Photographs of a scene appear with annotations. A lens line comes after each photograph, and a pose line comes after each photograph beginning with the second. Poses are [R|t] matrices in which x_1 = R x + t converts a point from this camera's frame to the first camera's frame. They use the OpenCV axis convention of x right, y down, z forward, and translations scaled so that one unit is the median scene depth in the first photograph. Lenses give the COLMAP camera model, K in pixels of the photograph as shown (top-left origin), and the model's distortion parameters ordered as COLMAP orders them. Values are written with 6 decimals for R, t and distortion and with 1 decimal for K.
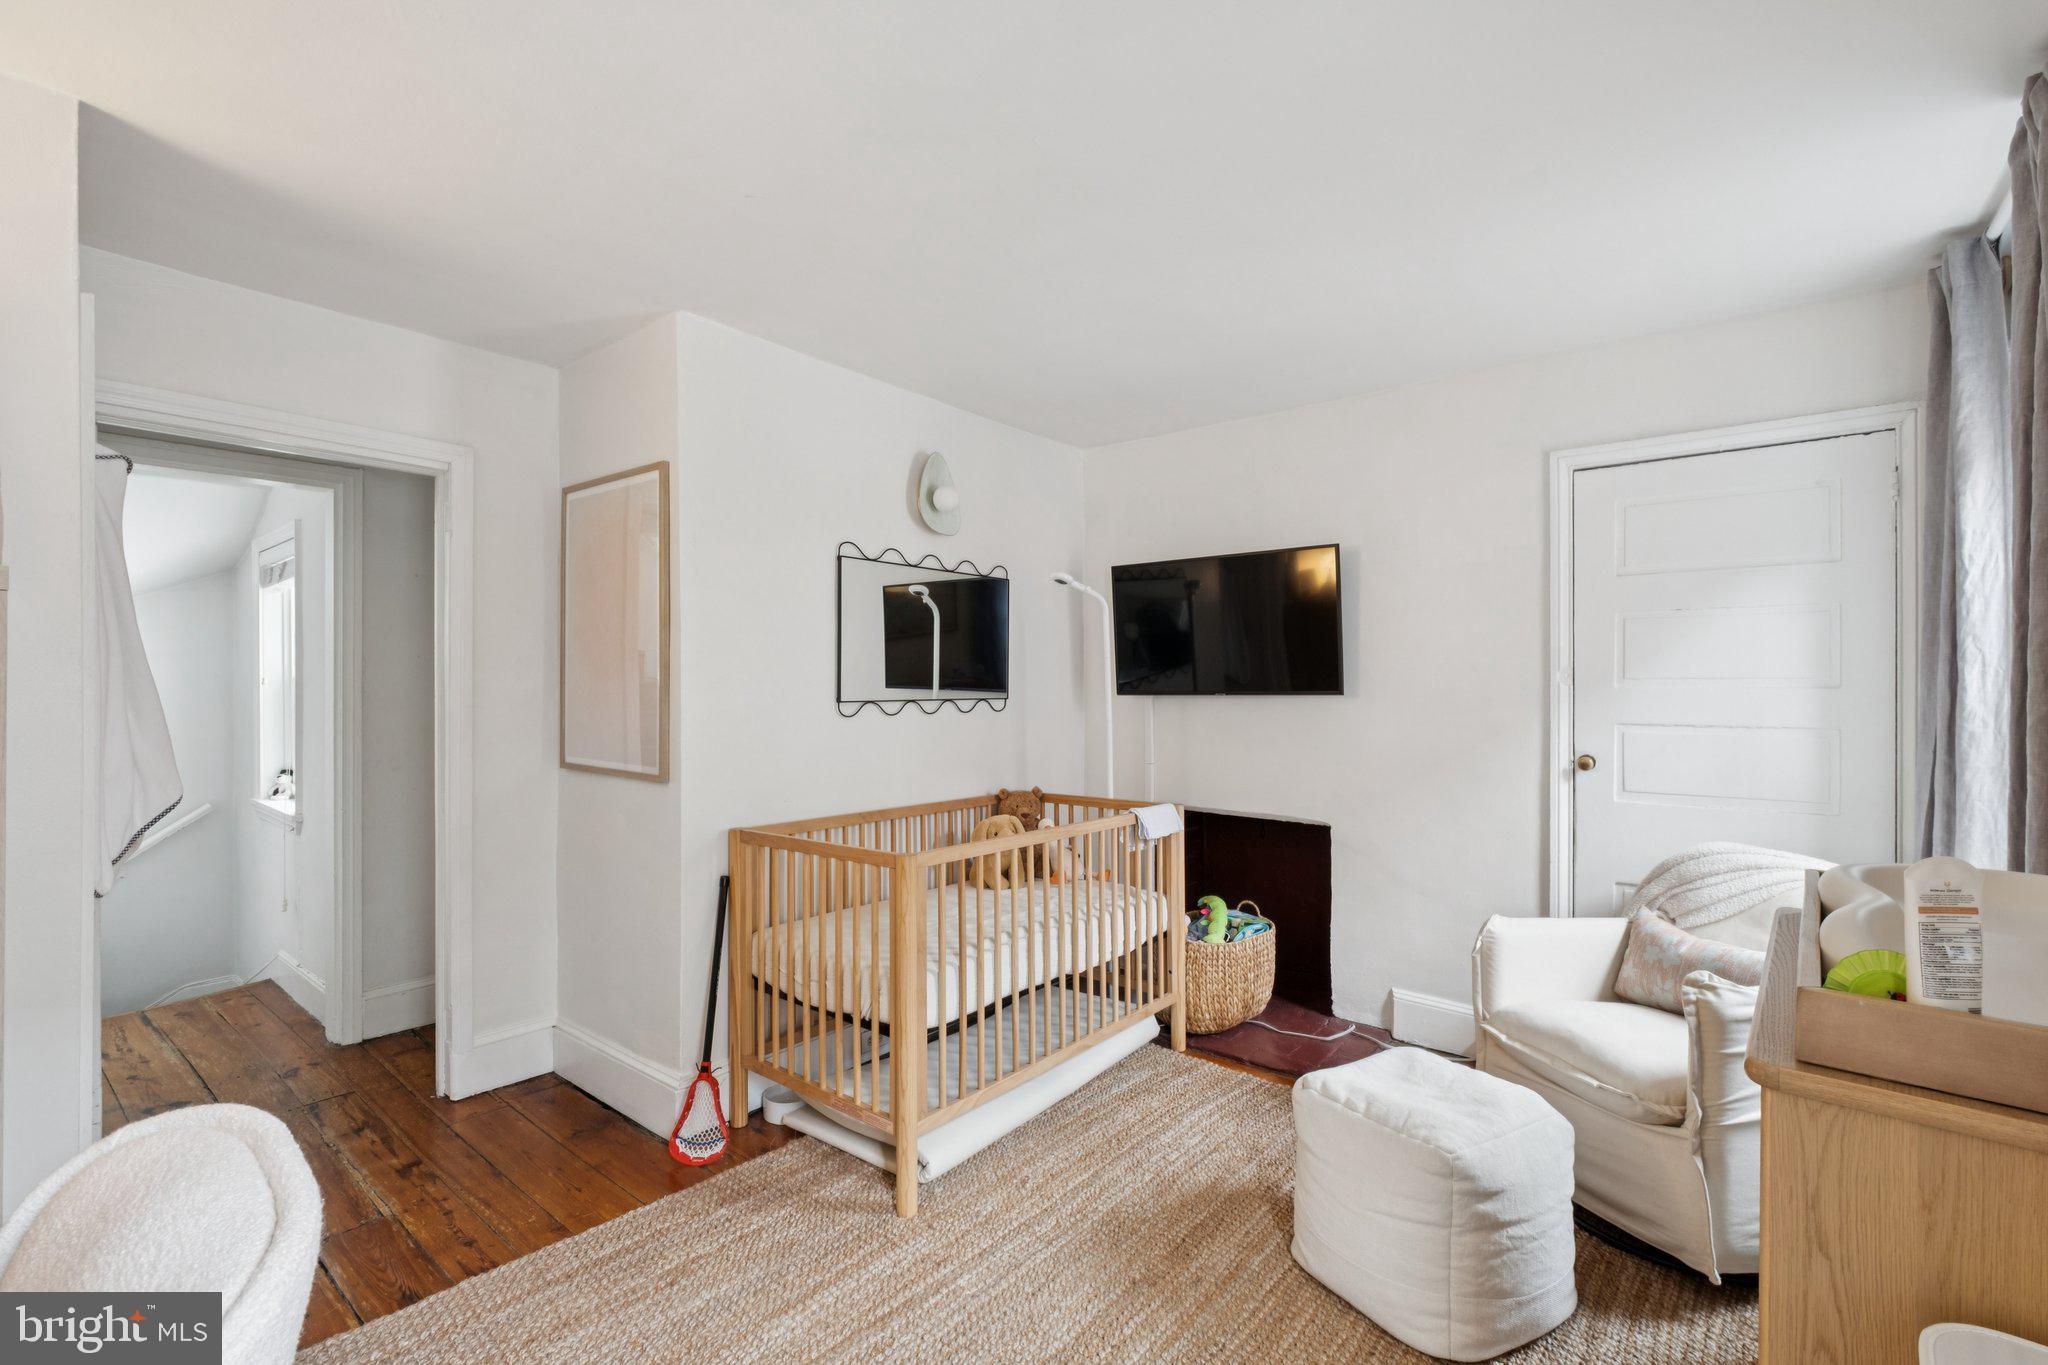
lens RADIAL K [[902.7, 0, 1023.9], [0, 902.7, 697.0], [0, 0, 1]] dist [0.000887, 0.000024]
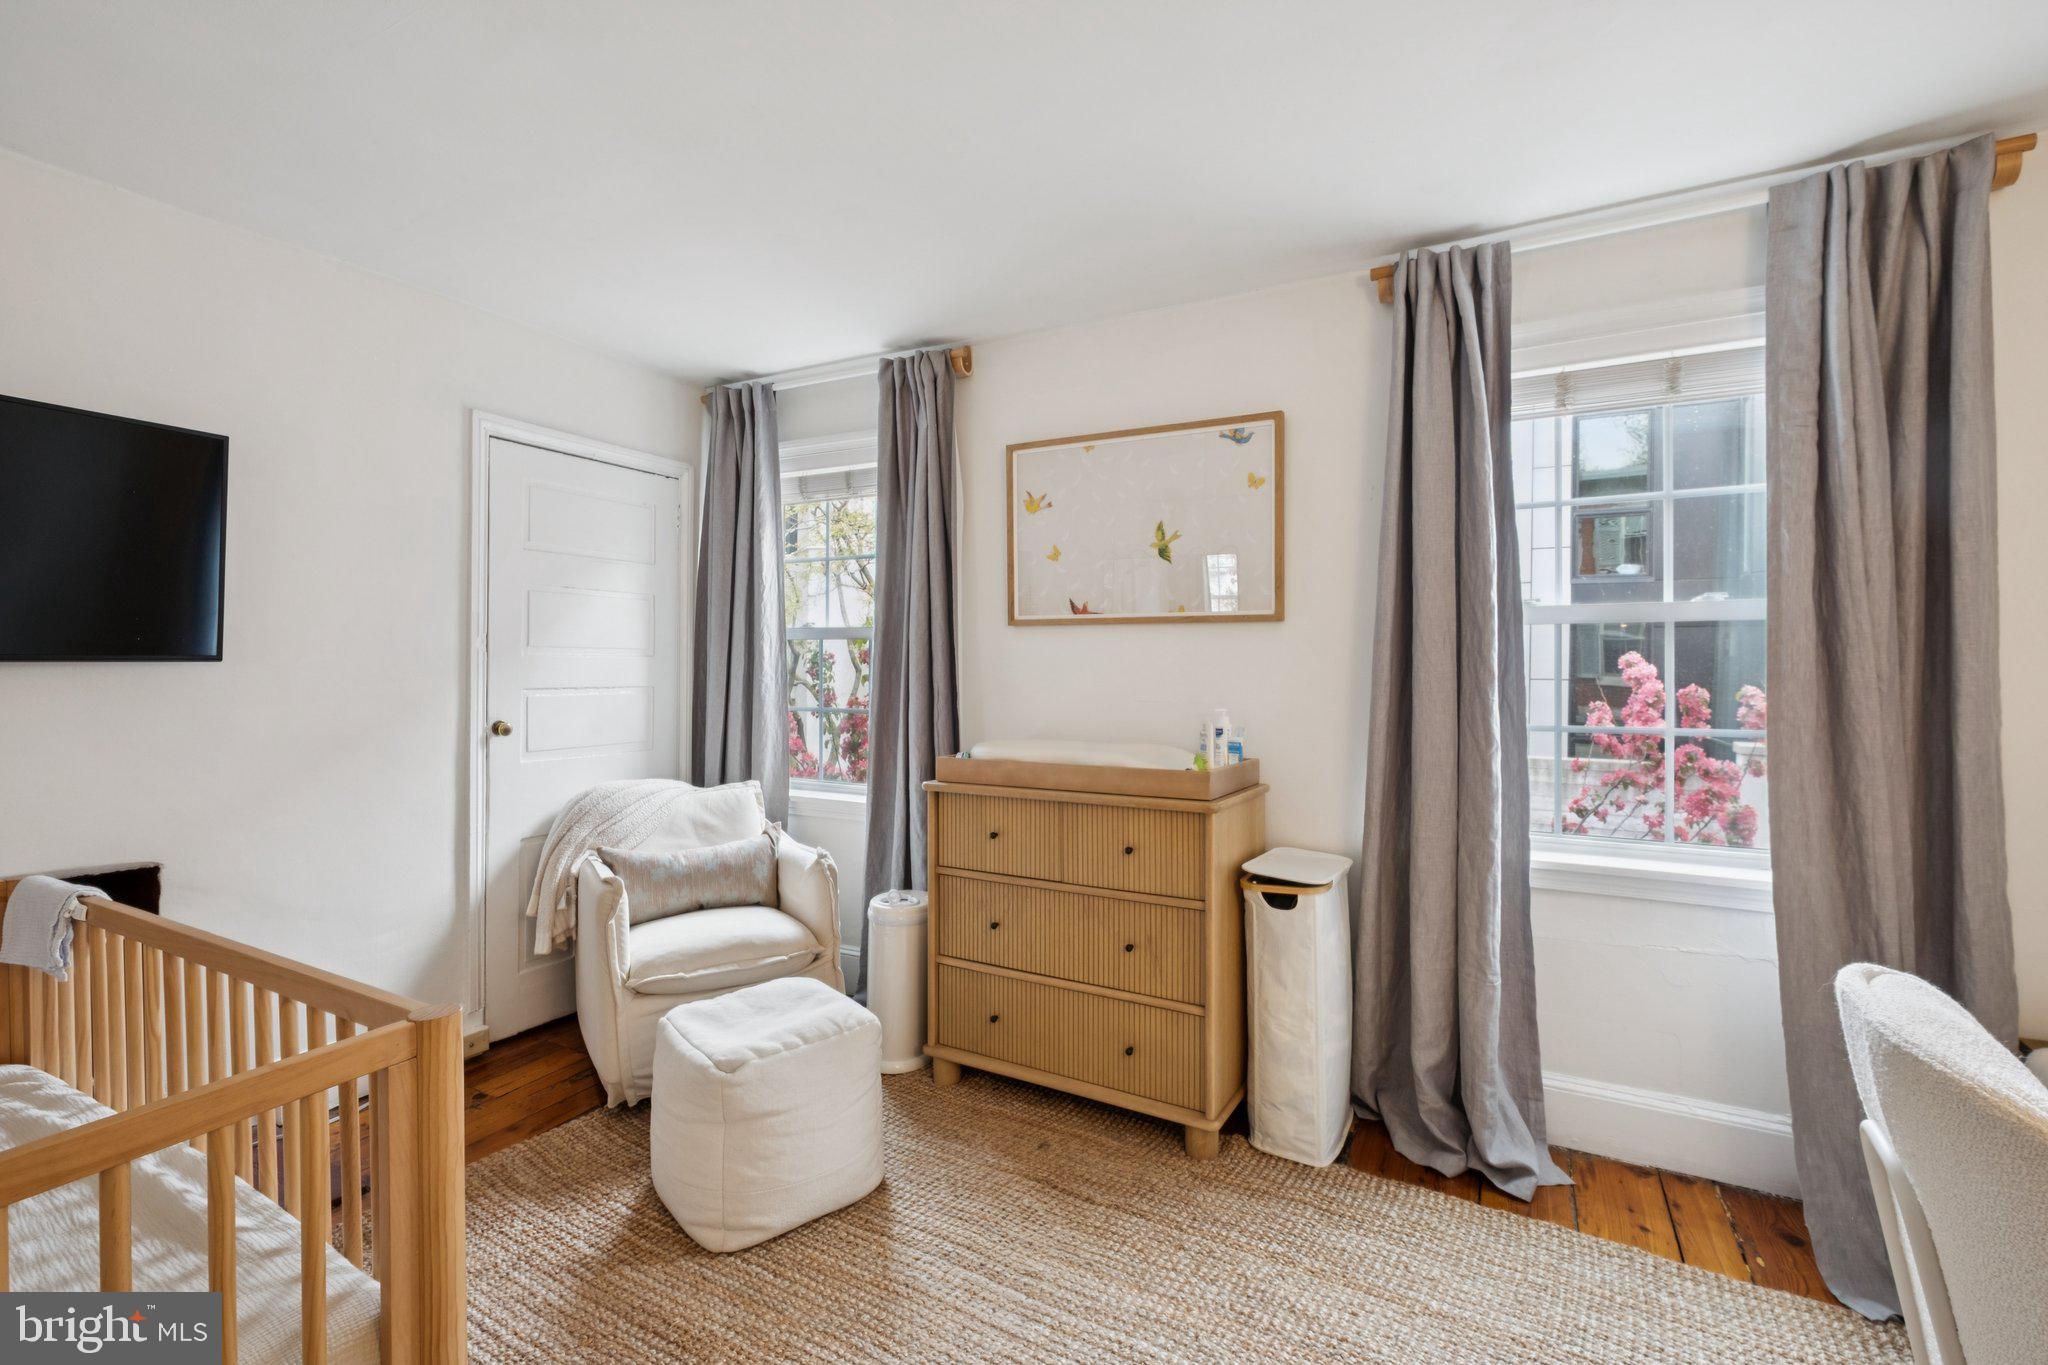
lens RADIAL K [[902.7, 0, 1023.3], [0, 902.7, 665.8], [0, 0, 1]] dist [0.000887, 0.000024]
pose [[-0.170667, -0.001438, 0.985328, -0.489032], [0.008329, 0.999961, 0.002902, 0.004737], [-0.985294, 0.008702, -0.170649, 0.612684]]
